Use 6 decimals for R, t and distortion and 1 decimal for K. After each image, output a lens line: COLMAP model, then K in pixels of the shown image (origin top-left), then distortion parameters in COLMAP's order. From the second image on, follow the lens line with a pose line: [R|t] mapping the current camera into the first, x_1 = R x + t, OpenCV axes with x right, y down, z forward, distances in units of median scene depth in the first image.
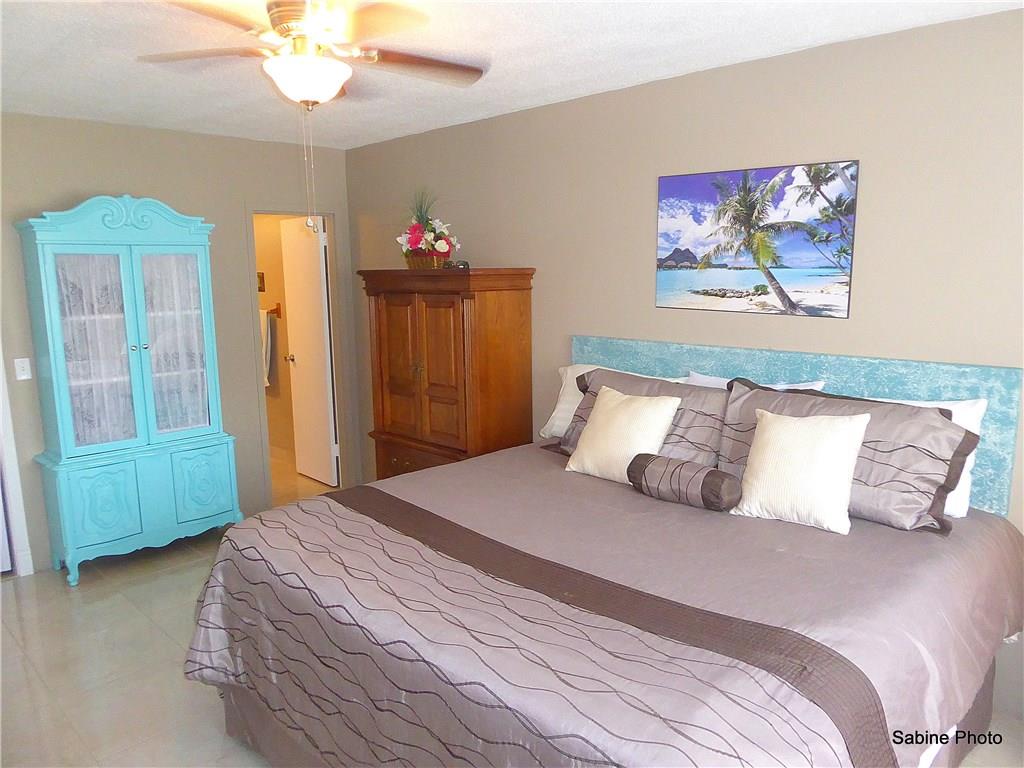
lens RADIAL K [[739.9, 0, 512.1], [0, 739.9, 385.7], [0, 0, 1]] dist [-0.028789, 0.009510]
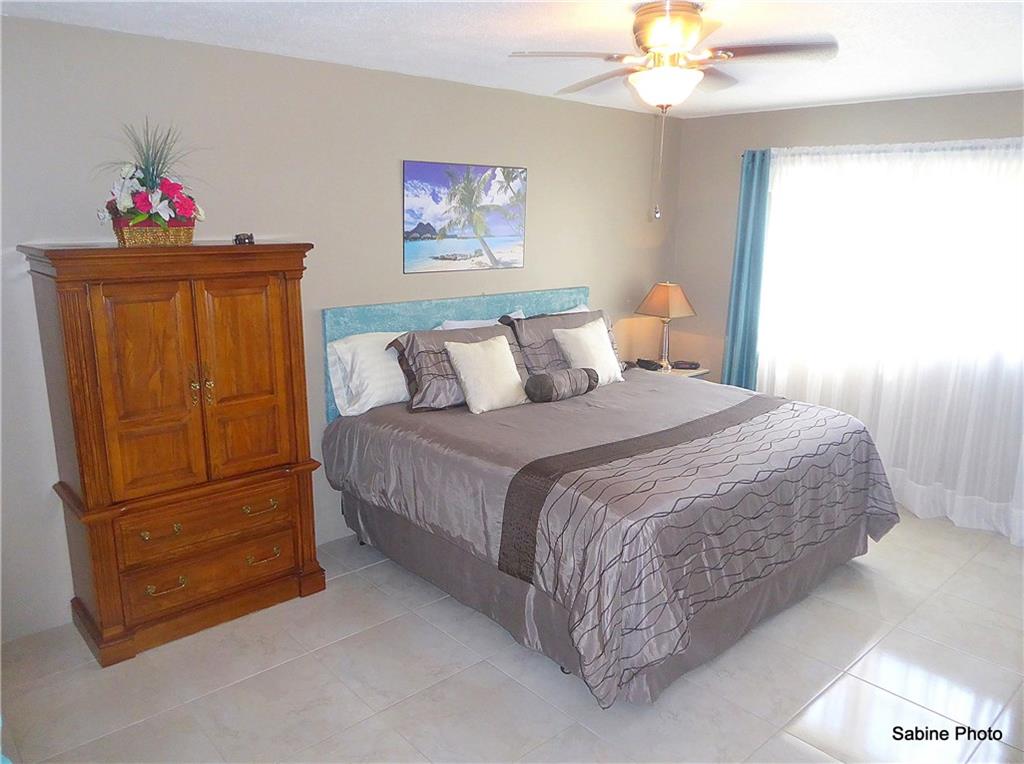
lens RADIAL K [[739.9, 0, 513.7], [0, 739.9, 381.8], [0, 0, 1]] dist [-0.028789, 0.009510]
pose [[0.105205, -0.230253, 0.967427, -1.031941], [0.145694, 0.965897, 0.214046, -0.178137], [-0.983720, 0.118430, 0.135164, 0.747498]]
